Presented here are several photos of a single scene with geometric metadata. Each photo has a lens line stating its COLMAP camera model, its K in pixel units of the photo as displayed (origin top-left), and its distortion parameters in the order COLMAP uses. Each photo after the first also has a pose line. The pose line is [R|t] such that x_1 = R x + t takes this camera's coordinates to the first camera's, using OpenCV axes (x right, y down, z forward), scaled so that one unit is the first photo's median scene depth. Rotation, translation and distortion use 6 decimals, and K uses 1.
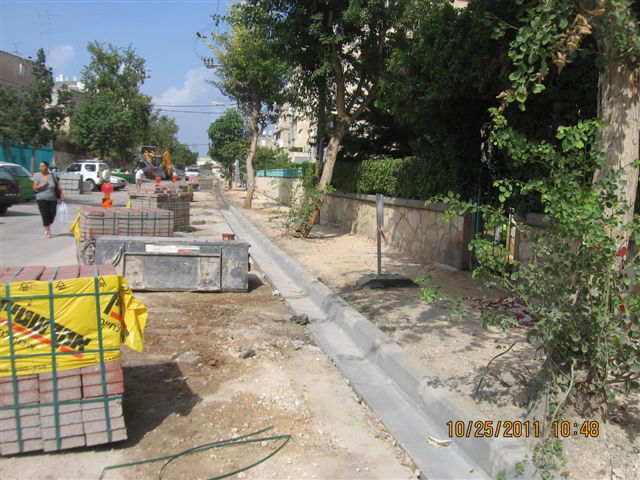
lens RADIAL K [[660.4, 0, 321.0], [0, 660.4, 232.2], [0, 0, 1]] dist [-0.107757, 0.000000]
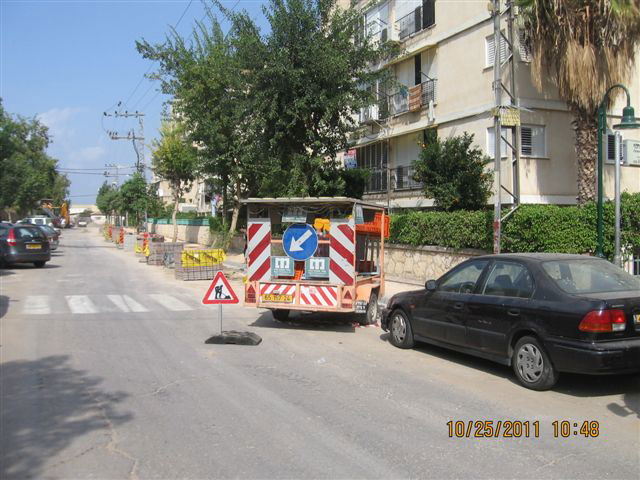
lens RADIAL K [[660.4, 0, 325.1], [0, 660.4, 243.9], [0, 0, 1]] dist [-0.107757, 0.000000]
pose [[0.977420, -0.038597, 0.207751, -0.046890], [0.047312, 0.998189, -0.037141, 0.021337], [-0.205941, 0.046131, 0.977476, -0.369696]]
